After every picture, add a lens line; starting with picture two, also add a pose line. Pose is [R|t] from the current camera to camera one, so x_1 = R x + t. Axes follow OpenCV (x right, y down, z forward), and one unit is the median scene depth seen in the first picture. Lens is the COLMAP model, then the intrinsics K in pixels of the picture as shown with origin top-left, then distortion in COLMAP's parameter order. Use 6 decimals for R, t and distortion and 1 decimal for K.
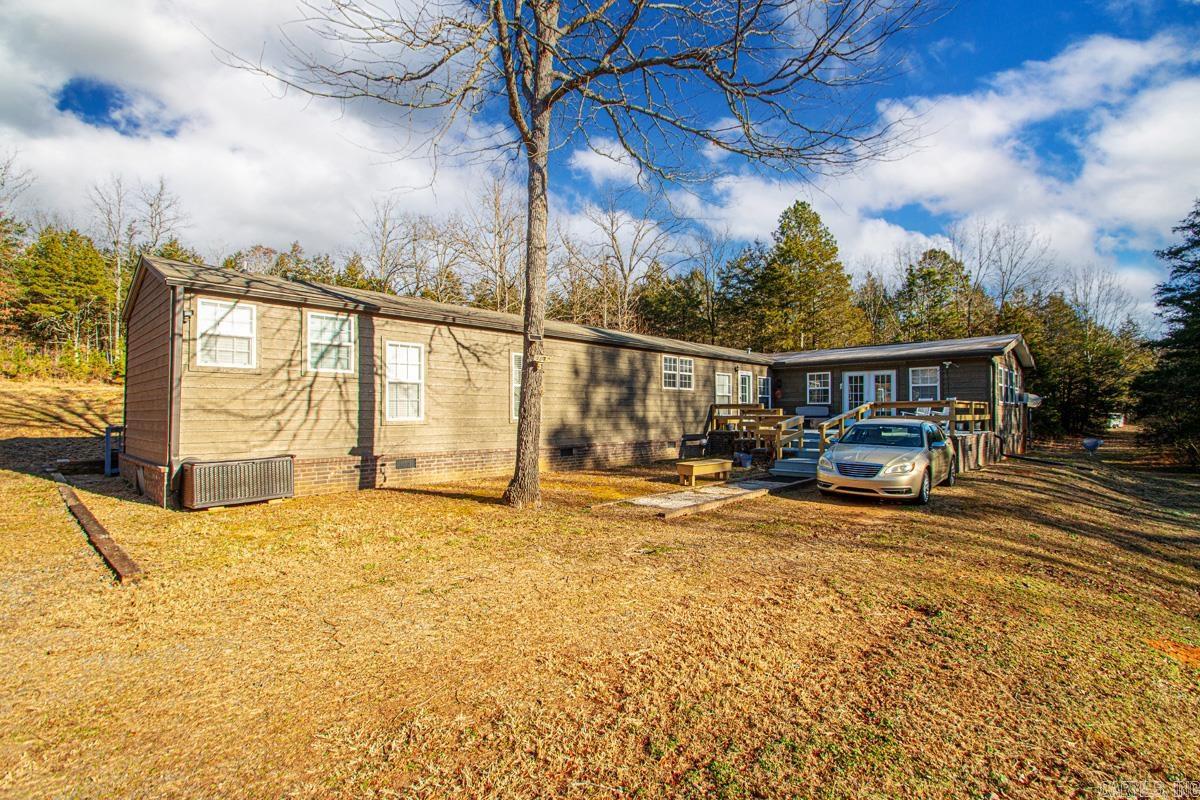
lens RADIAL K [[558.5, 0, 610.3], [0, 558.5, 404.5], [0, 0, 1]] dist [0.002161, -0.011121]
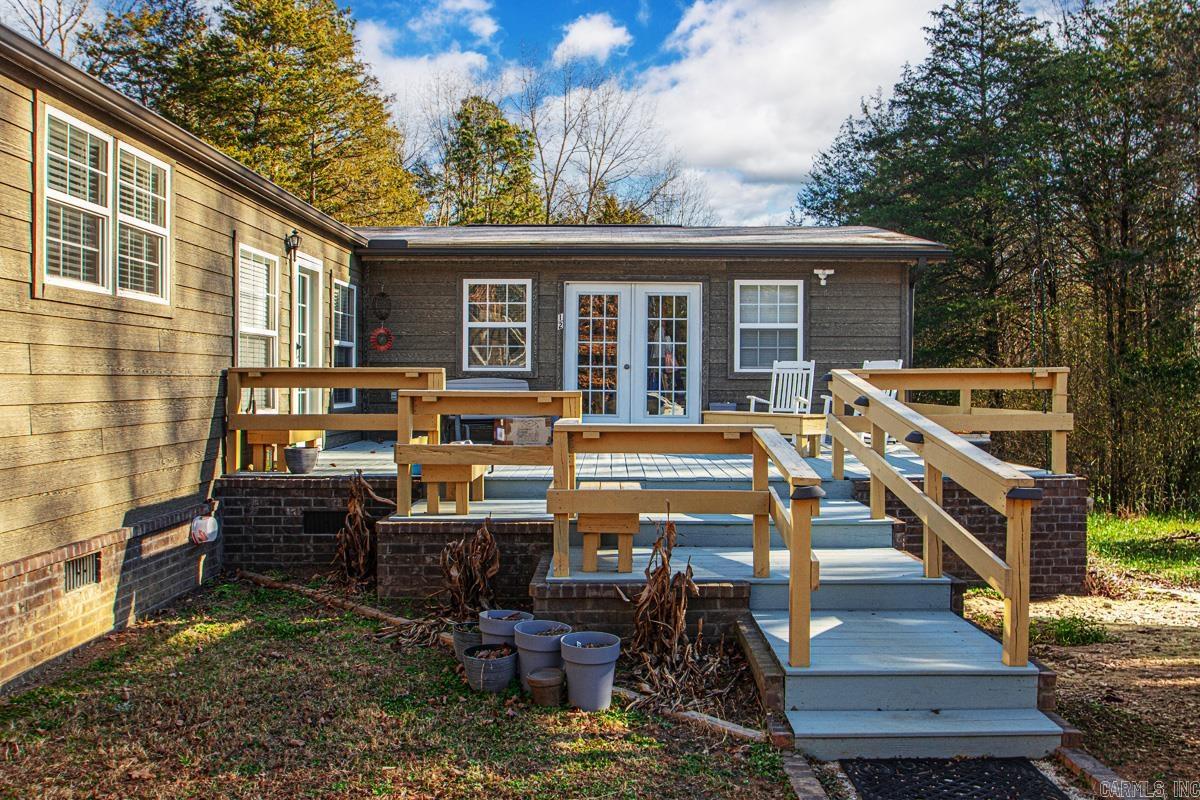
lens RADIAL K [[968.7, 0, 569.6], [0, 968.7, 378.2], [0, 0, 1]] dist [-0.026453, -0.001112]
pose [[0.754160, 0.006075, 0.656663, 0.019604], [-0.014479, 0.999868, 0.007379, -0.001830], [-0.656532, -0.015073, 0.754148, 0.761329]]
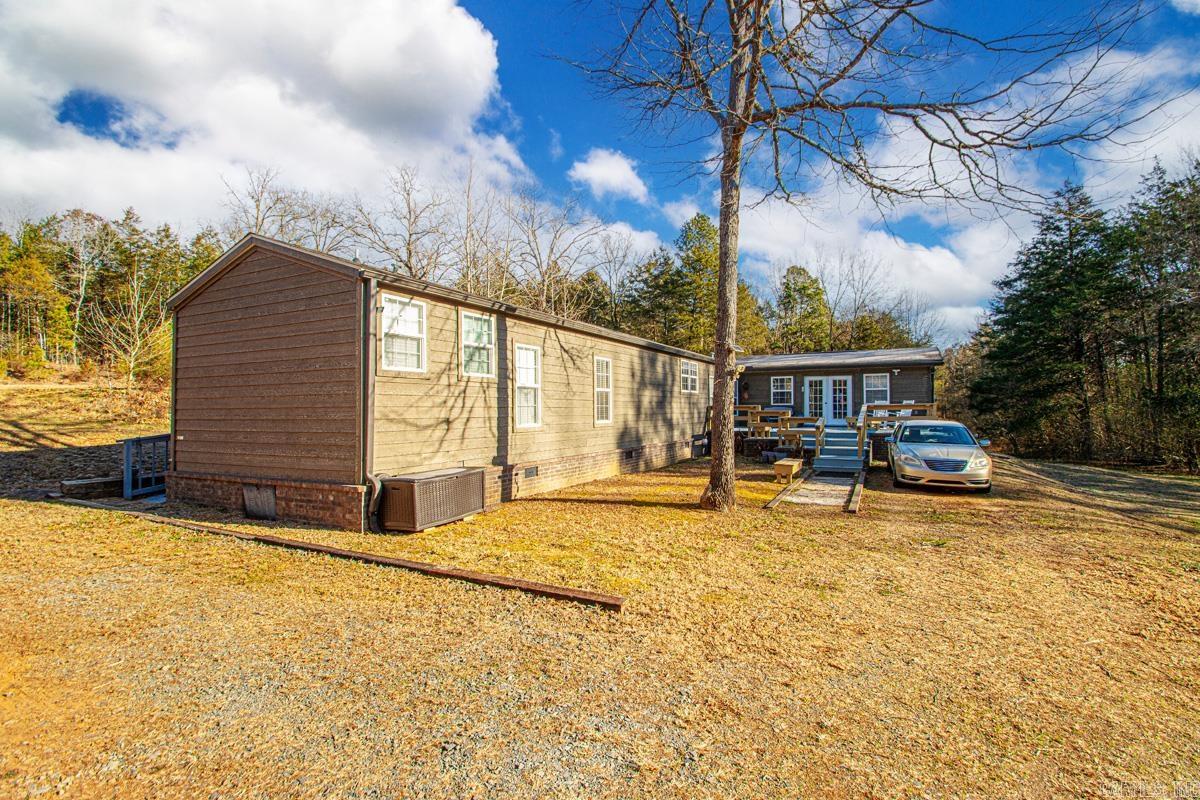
lens RADIAL K [[558.5, 0, 601.6], [0, 558.5, 399.2], [0, 0, 1]] dist [0.002161, -0.011121]
pose [[0.965626, 0.001835, 0.259929, -0.382915], [-0.001075, 0.999995, -0.003067, -0.012262], [-0.259934, 0.002682, 0.965623, 0.033356]]
